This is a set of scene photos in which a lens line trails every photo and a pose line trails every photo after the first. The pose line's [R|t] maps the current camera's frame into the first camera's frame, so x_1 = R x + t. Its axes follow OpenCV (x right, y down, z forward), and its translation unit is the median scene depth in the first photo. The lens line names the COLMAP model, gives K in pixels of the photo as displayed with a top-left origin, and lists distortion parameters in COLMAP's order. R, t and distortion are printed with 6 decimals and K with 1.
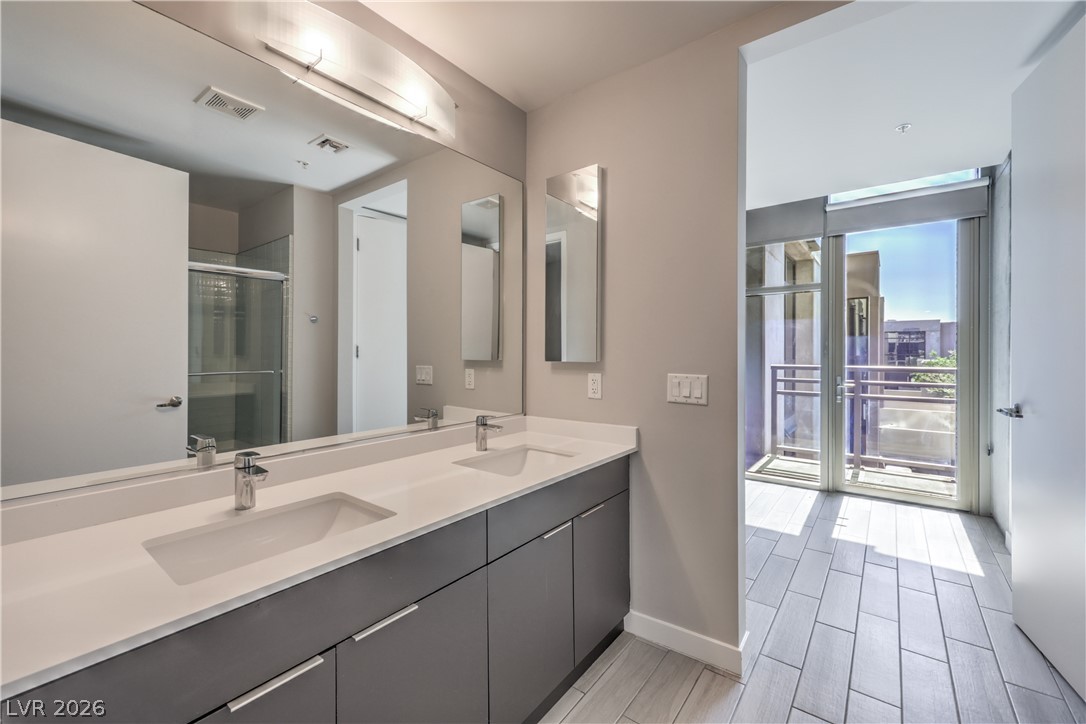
lens RADIAL K [[452.2, 0, 543.0], [0, 452.2, 362.0], [0, 0, 1]] dist [-0.000992, 0.000072]
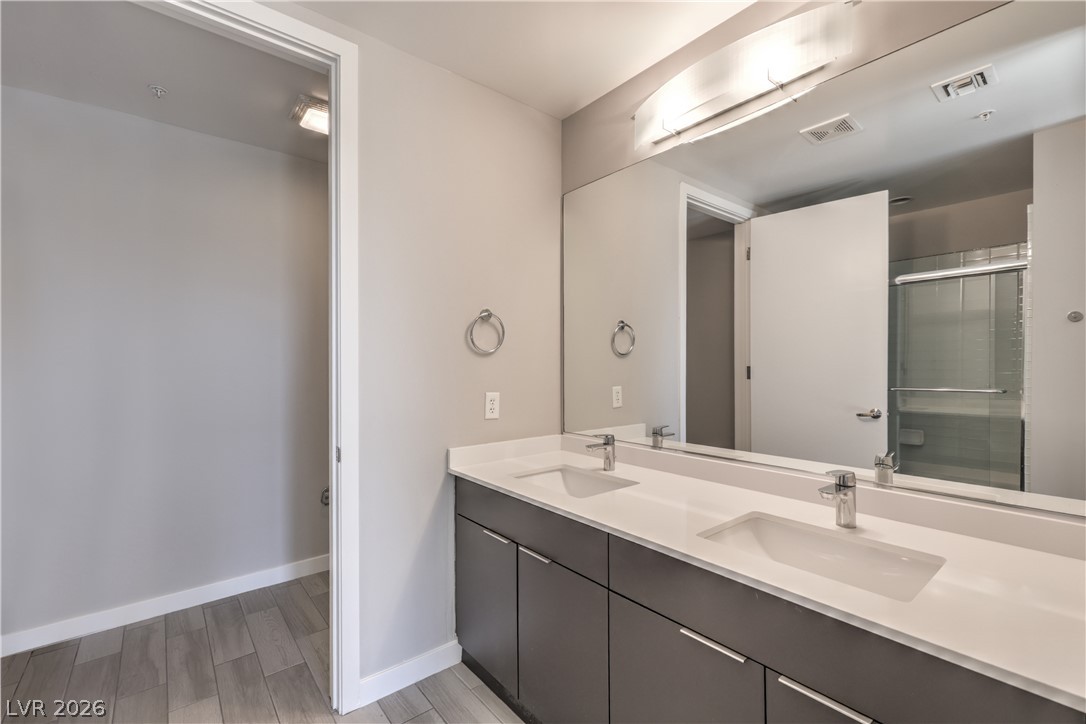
lens RADIAL K [[454.0, 0, 547.7], [0, 454.0, 365.5], [0, 0, 1]] dist [-0.000002, -0.000294]
pose [[-0.218345, -0.001782, -0.975870, 0.551092], [-0.014898, 0.999888, 0.001508, -0.020045], [0.975758, 0.014868, -0.218347, 0.699146]]
